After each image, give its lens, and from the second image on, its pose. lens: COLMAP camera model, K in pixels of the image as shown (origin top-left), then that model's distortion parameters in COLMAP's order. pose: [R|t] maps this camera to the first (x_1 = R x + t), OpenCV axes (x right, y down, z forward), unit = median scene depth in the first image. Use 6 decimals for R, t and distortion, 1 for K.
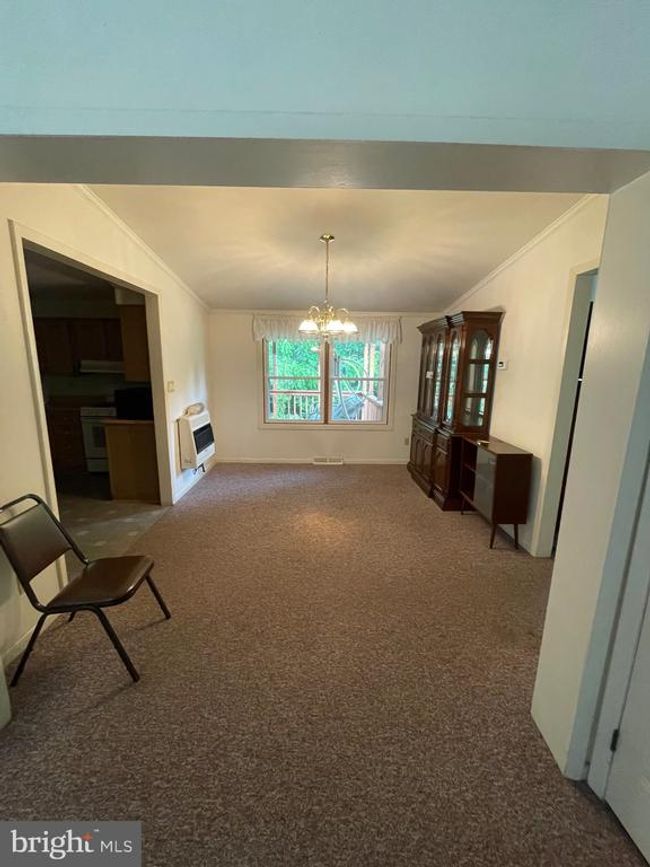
lens RADIAL K [[349.2, 0, 322.5], [0, 349.2, 430.8], [0, 0, 1]] dist [-0.014836, -0.000221]
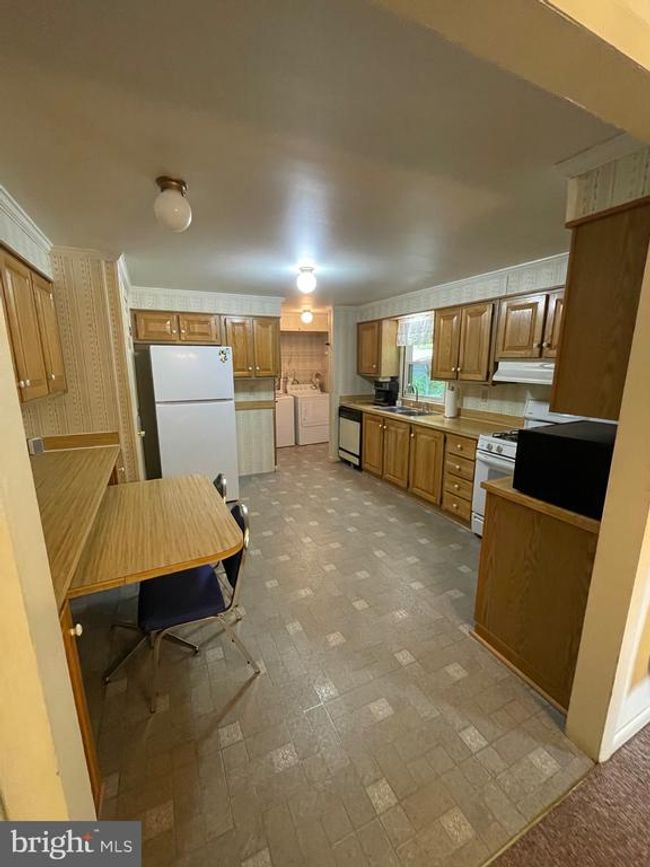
lens RADIAL K [[349.2, 0, 324.1], [0, 349.2, 434.4], [0, 0, 1]] dist [-0.014836, -0.000221]
pose [[0.416063, 0.164618, -0.894311, -0.278800], [-0.161509, 0.981218, 0.105476, -0.107373], [0.894878, 0.100555, 0.434836, 0.541673]]
